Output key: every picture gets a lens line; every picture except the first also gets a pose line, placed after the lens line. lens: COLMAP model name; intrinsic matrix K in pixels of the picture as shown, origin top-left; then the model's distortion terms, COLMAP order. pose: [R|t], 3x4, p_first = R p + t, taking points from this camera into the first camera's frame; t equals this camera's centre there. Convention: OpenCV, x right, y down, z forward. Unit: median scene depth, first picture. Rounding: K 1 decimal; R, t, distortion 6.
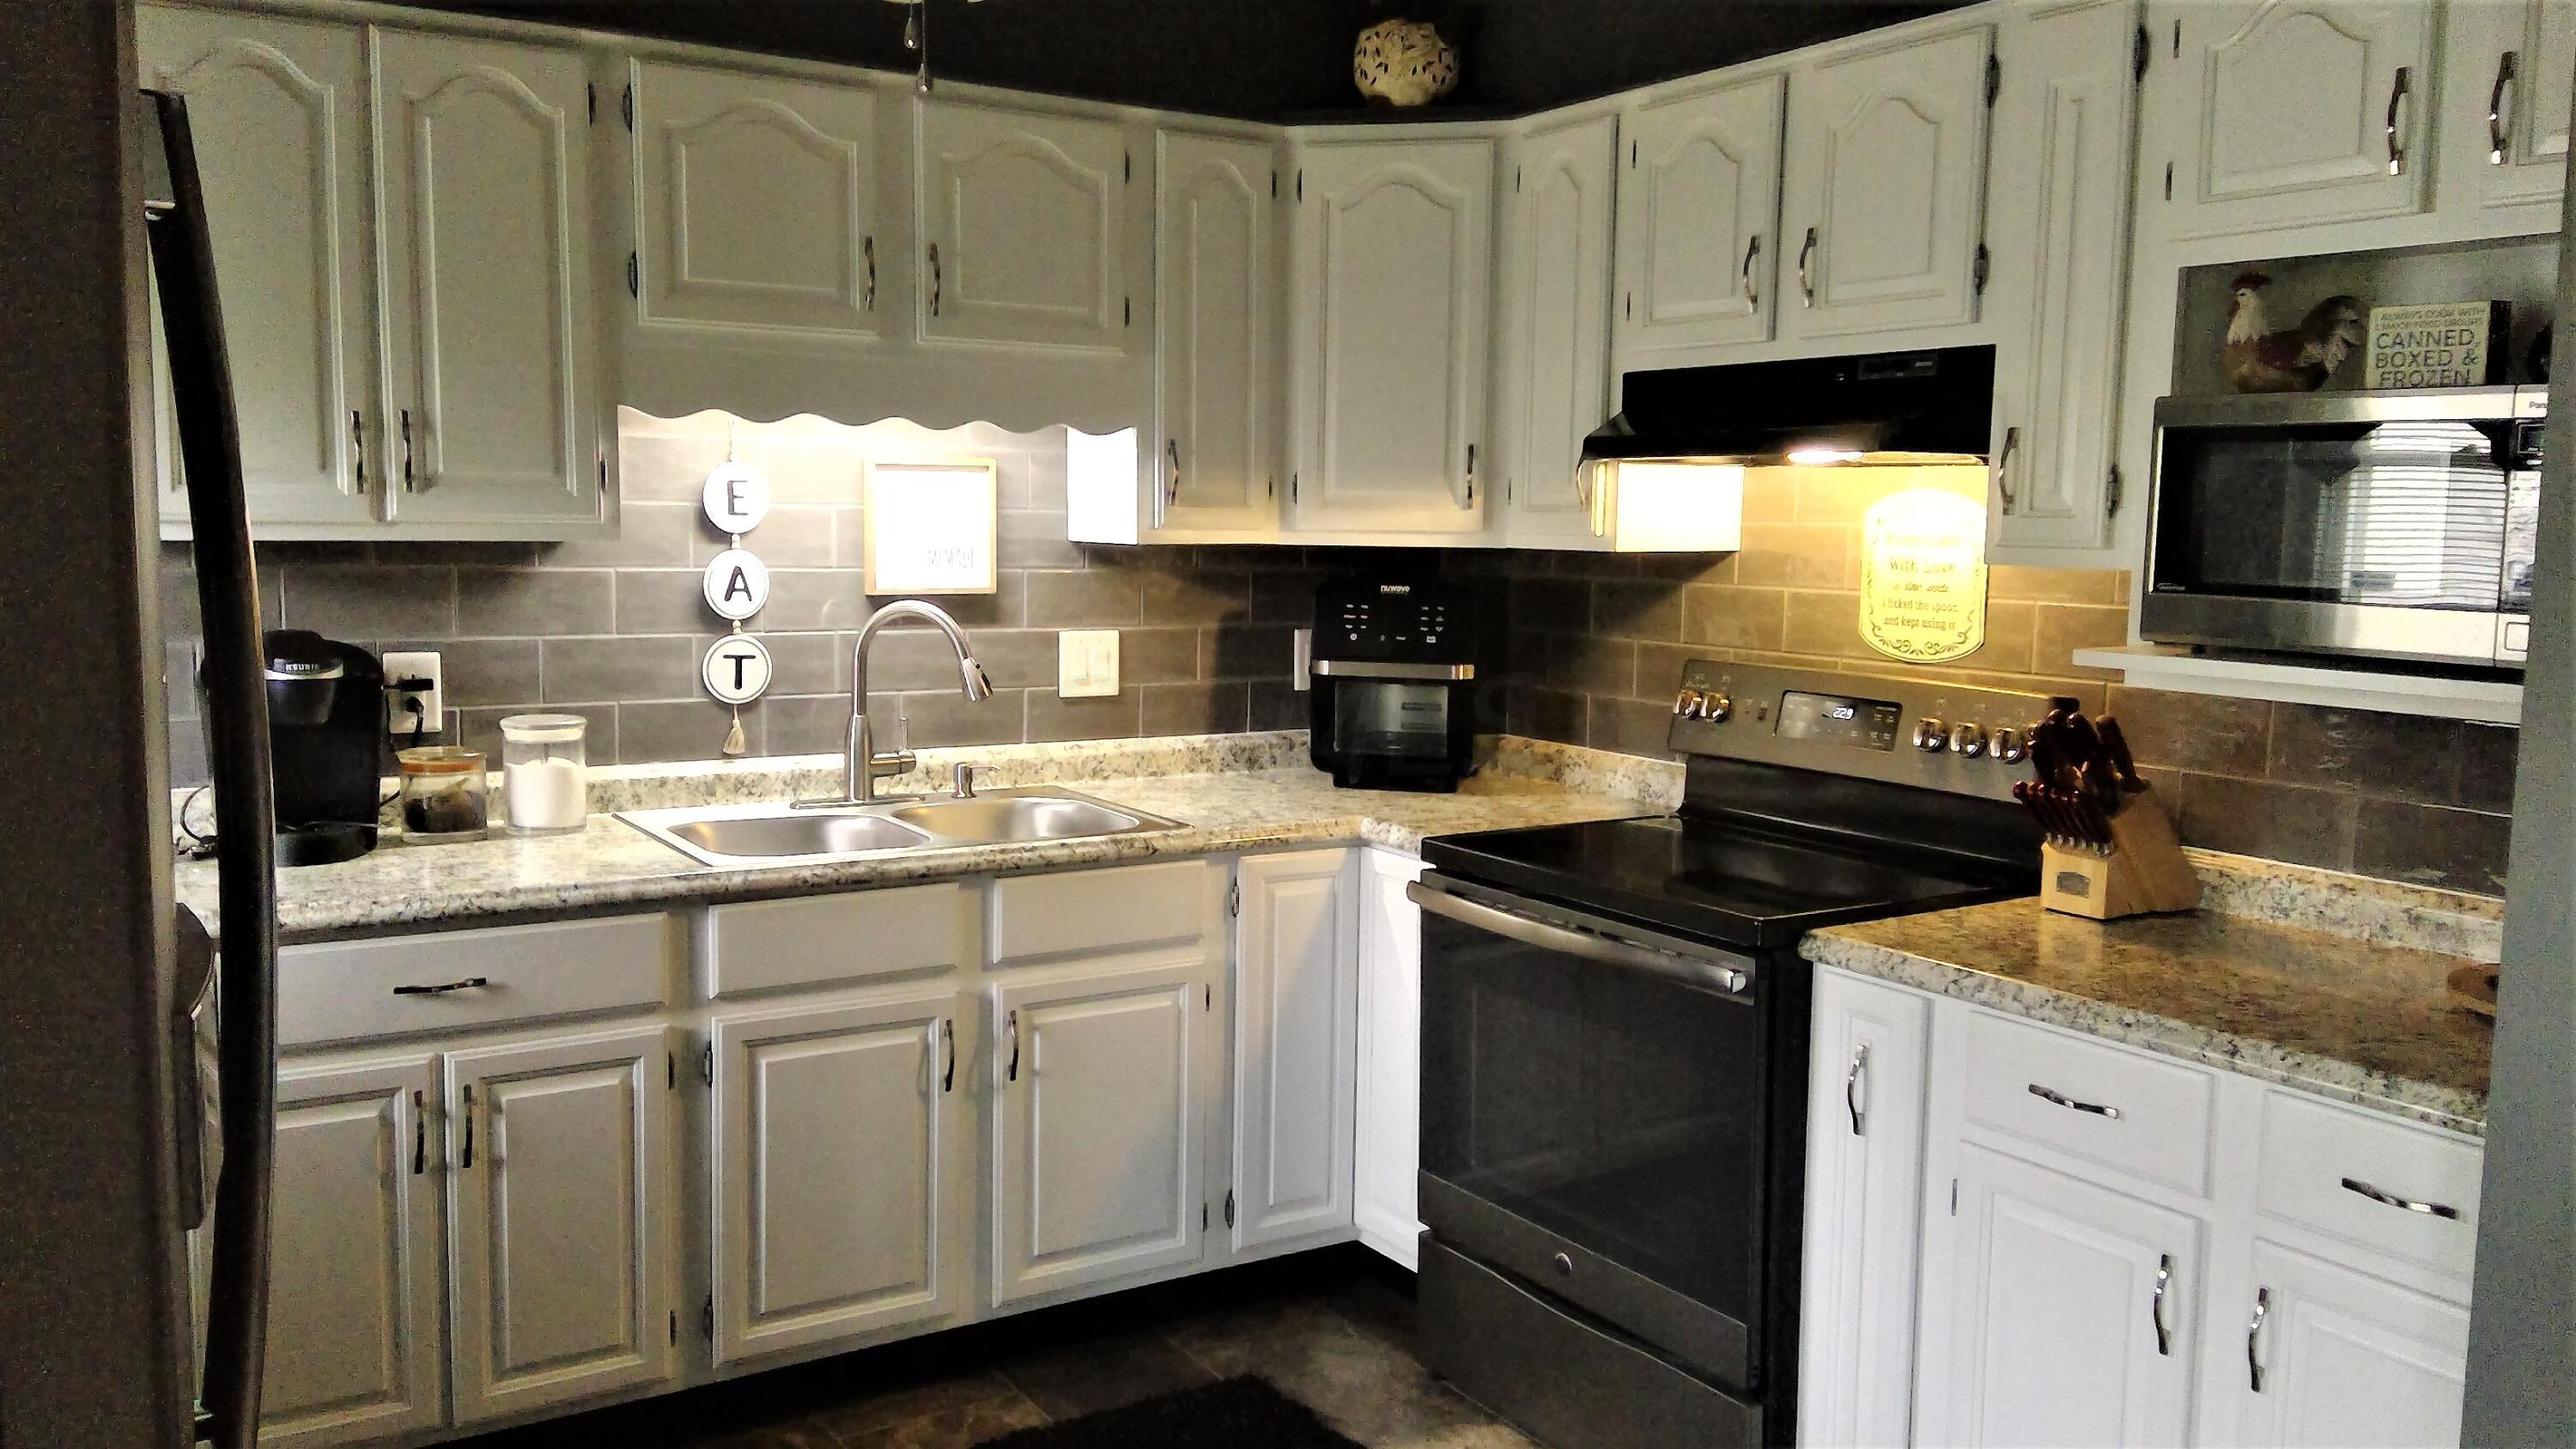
lens RADIAL K [[2035.1, 0, 1314.9], [0, 2035.1, 728.0], [0, 0, 1]] dist [0.159987, -0.271735]
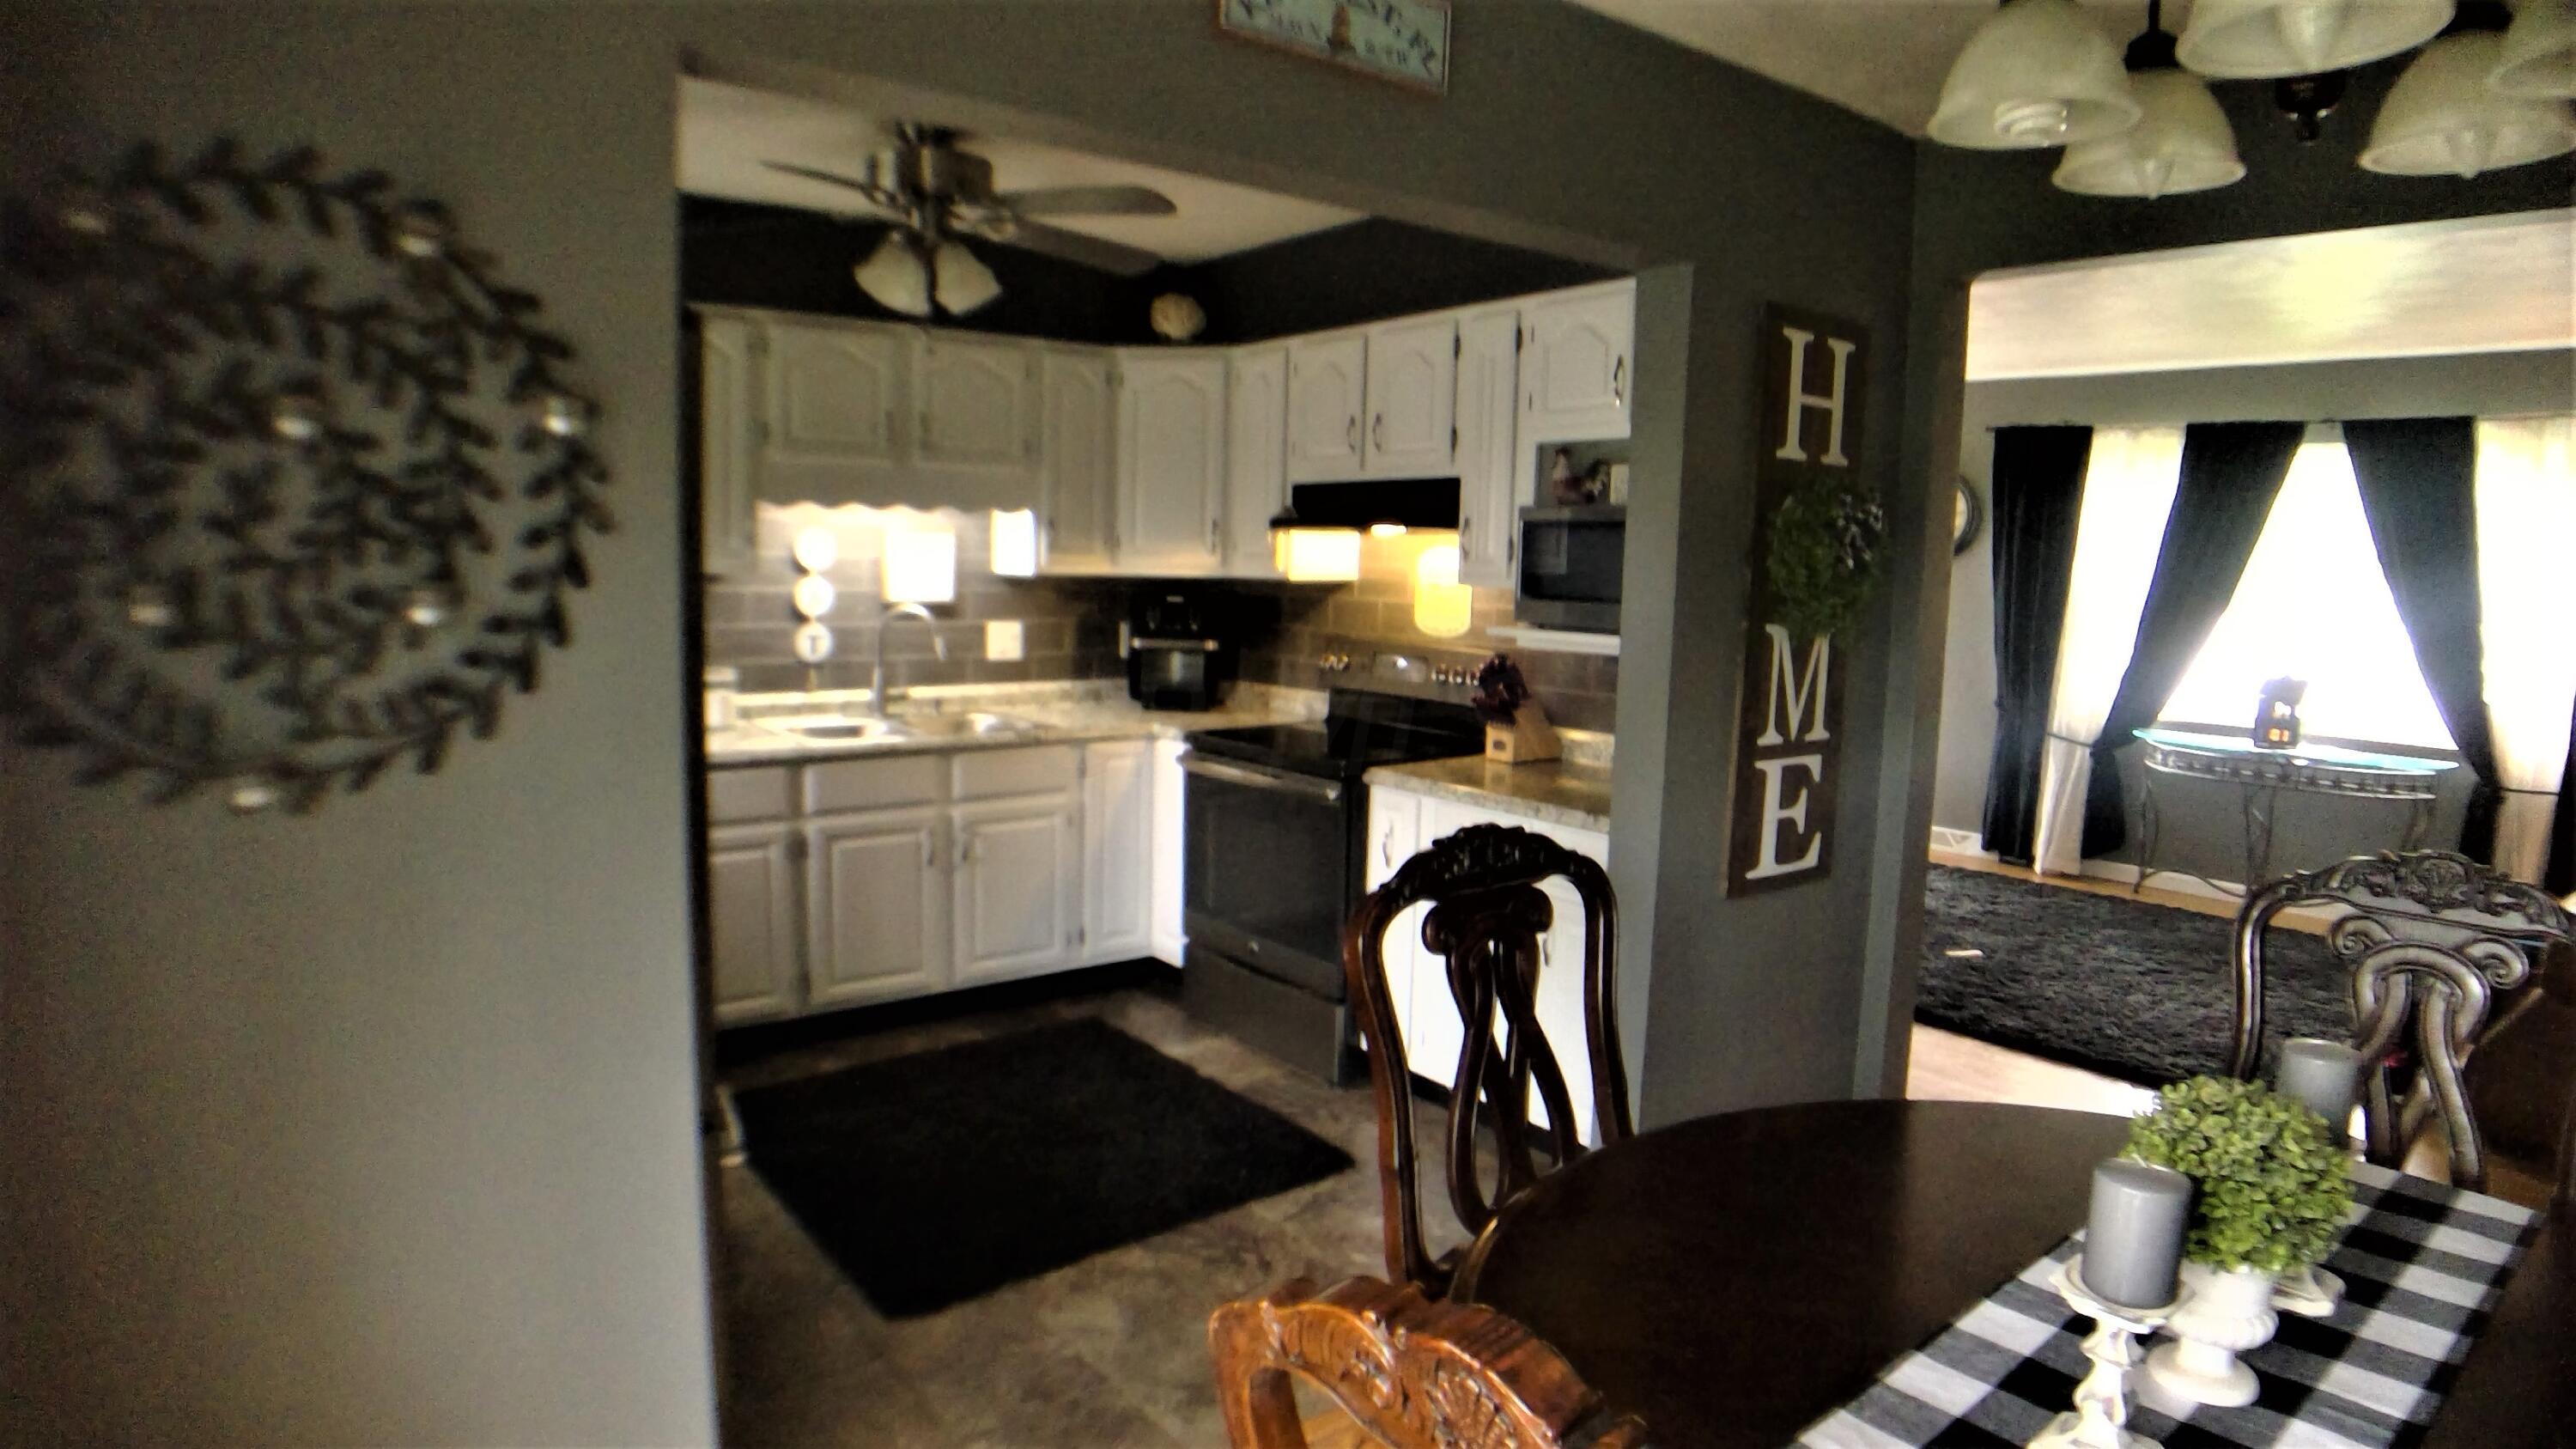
lens RADIAL K [[1397.6, 0, 1219.1], [0, 1397.6, 711.7], [0, 0, 1]] dist [-0.090997, 0.001097]
pose [[0.999126, -0.001735, 0.041766, 0.029448], [0.001522, 0.999986, 0.005132, 0.027391], [-0.041775, -0.005064, 0.999114, -0.261449]]
